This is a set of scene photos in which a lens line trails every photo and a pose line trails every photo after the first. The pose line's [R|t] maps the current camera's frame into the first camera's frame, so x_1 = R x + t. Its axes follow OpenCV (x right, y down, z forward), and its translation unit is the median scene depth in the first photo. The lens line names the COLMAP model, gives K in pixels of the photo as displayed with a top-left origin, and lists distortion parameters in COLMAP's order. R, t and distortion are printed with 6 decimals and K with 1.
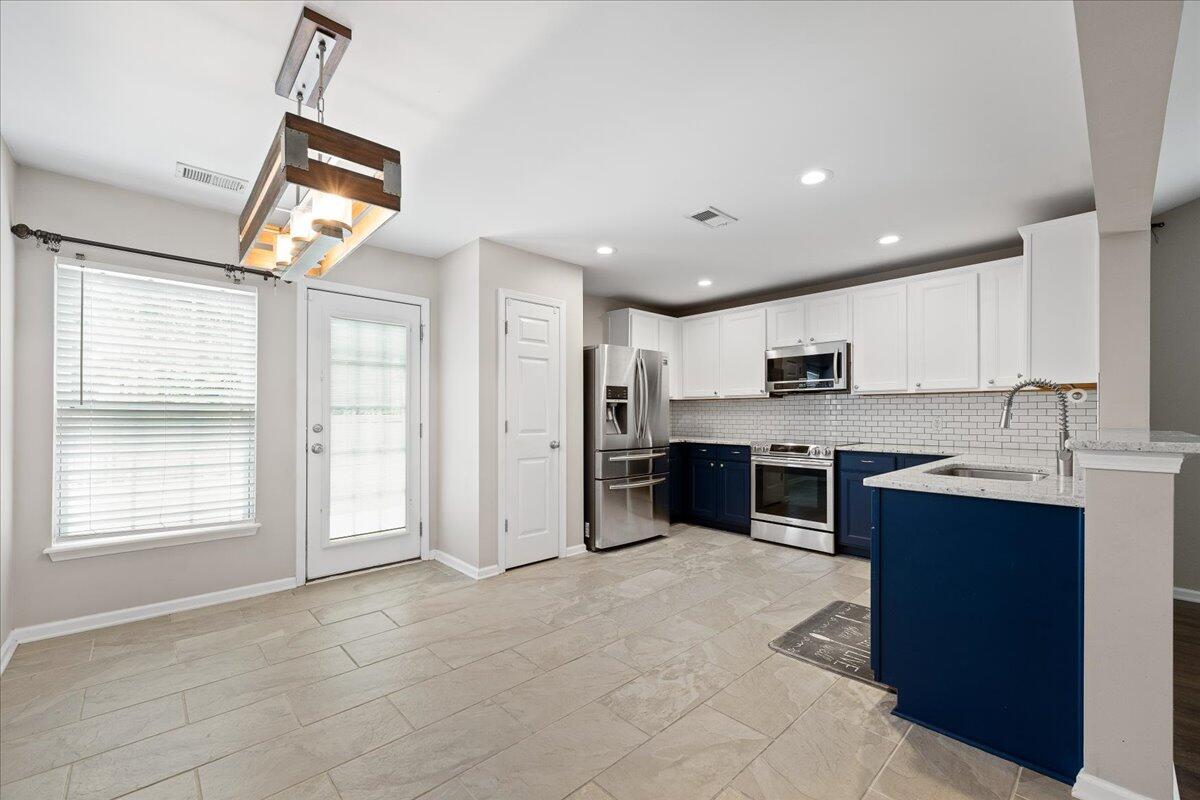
lens RADIAL K [[485.6, 0, 590.7], [0, 485.6, 411.1], [0, 0, 1]] dist [0.001027, 0.000054]
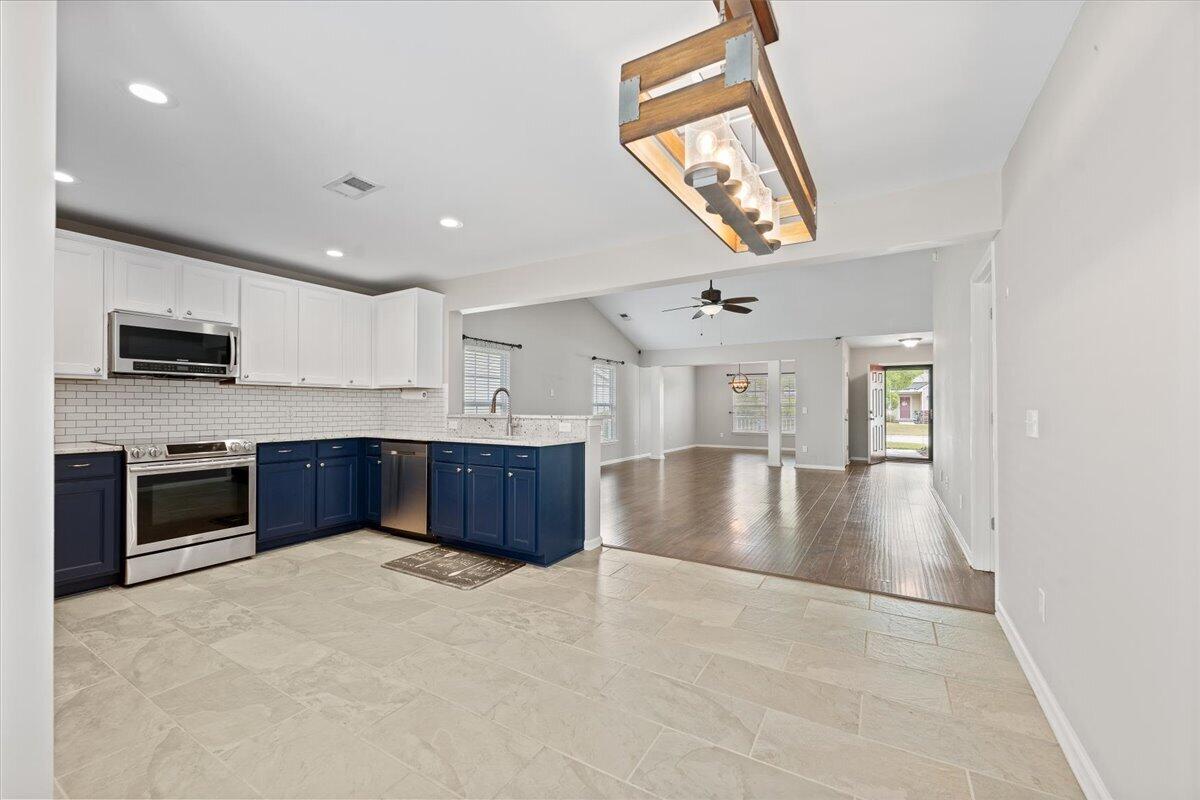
lens RADIAL K [[485.6, 0, 590.7], [0, 485.6, 411.1], [0, 0, 1]] dist [0.001027, 0.000054]
pose [[-0.277860, -0.010040, 0.960569, -0.576796], [-0.010679, 0.999916, 0.007363, 0.004485], [-0.960562, -0.008212, -0.277944, 0.649748]]
